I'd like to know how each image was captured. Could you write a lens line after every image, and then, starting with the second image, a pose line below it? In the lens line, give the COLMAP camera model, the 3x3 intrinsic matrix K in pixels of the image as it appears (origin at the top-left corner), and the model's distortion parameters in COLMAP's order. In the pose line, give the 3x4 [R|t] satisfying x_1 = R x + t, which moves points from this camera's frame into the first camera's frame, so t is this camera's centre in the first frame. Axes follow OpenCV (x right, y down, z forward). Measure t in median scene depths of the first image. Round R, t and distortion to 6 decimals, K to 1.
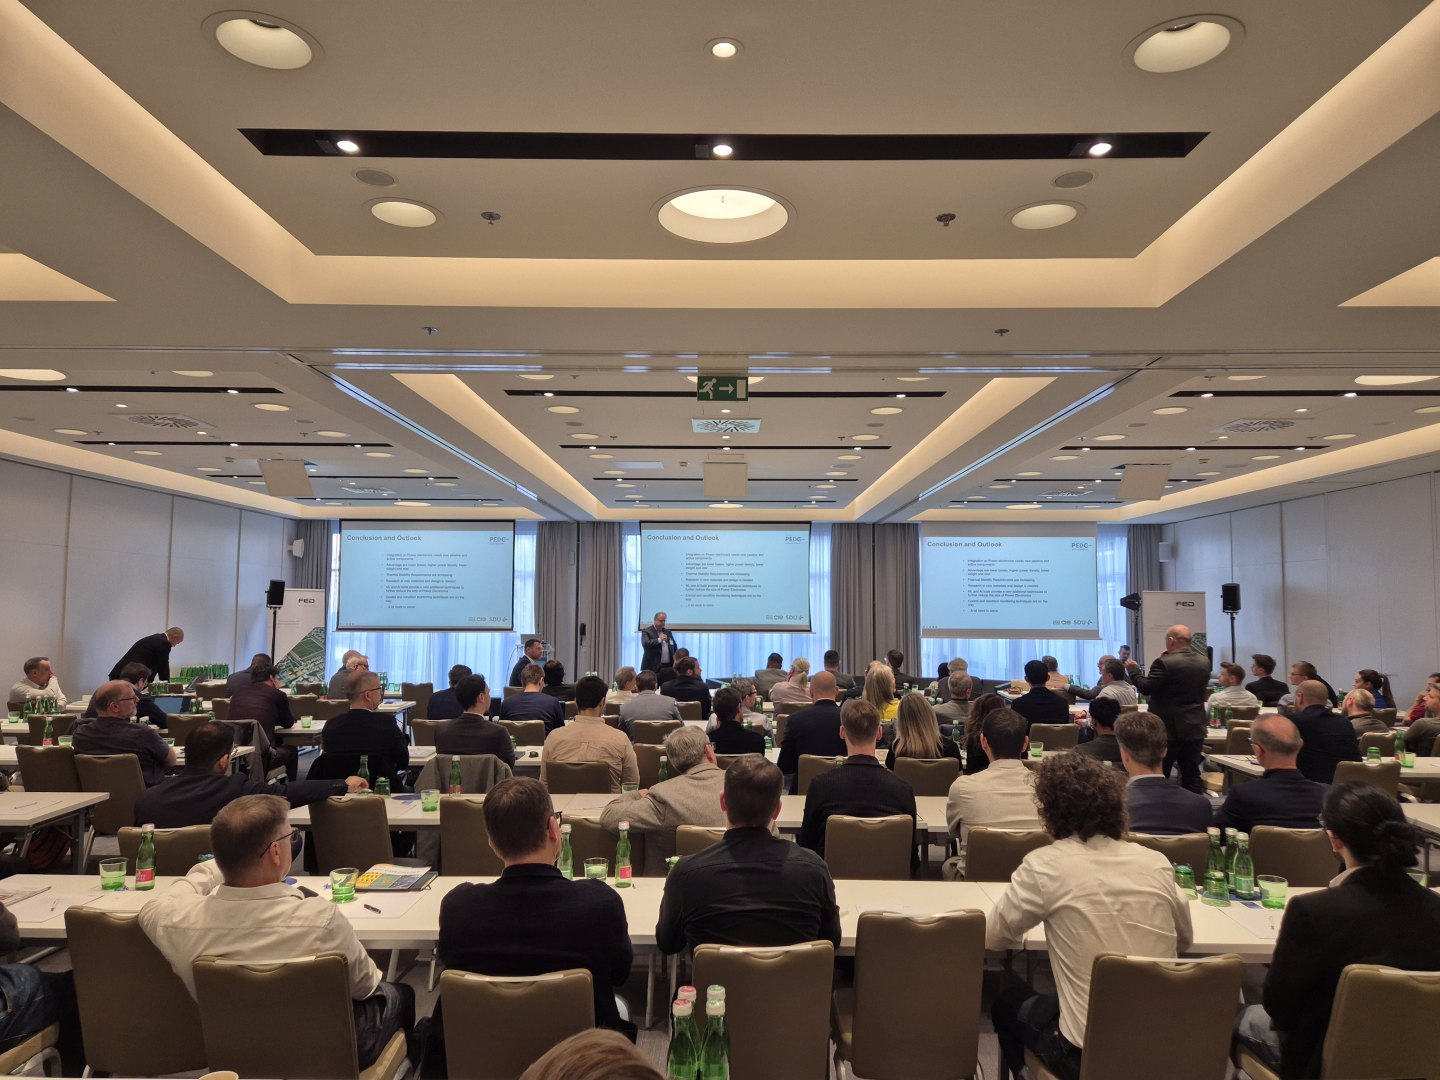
lens RADIAL K [[961.1, 0, 724.7], [0, 961.1, 557.0], [0, 0, 1]] dist [0.060014, -0.000004]
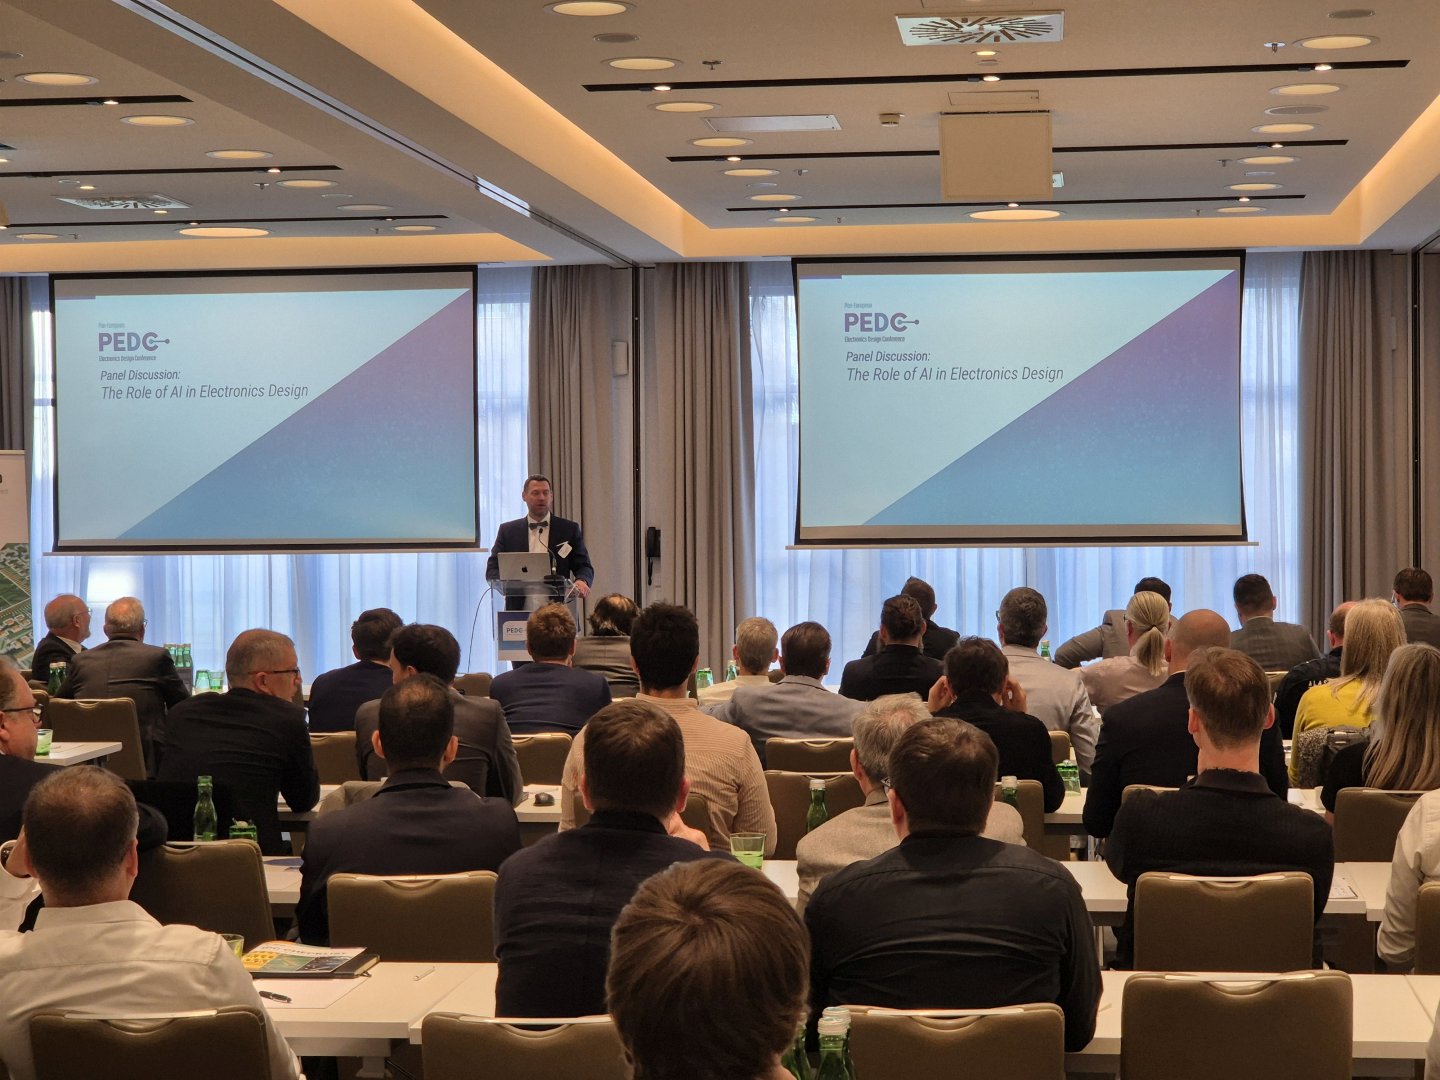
lens RADIAL K [[2858.3, 0, 720.0], [0, 2858.3, 540.0], [0, 0, 1]] dist [-0.029185, 0.211046]
pose [[0.991972, -0.013338, -0.125753, 0.027244], [0.021640, 0.997658, 0.064885, -0.000279], [0.124593, -0.067086, 0.989937, -0.154922]]
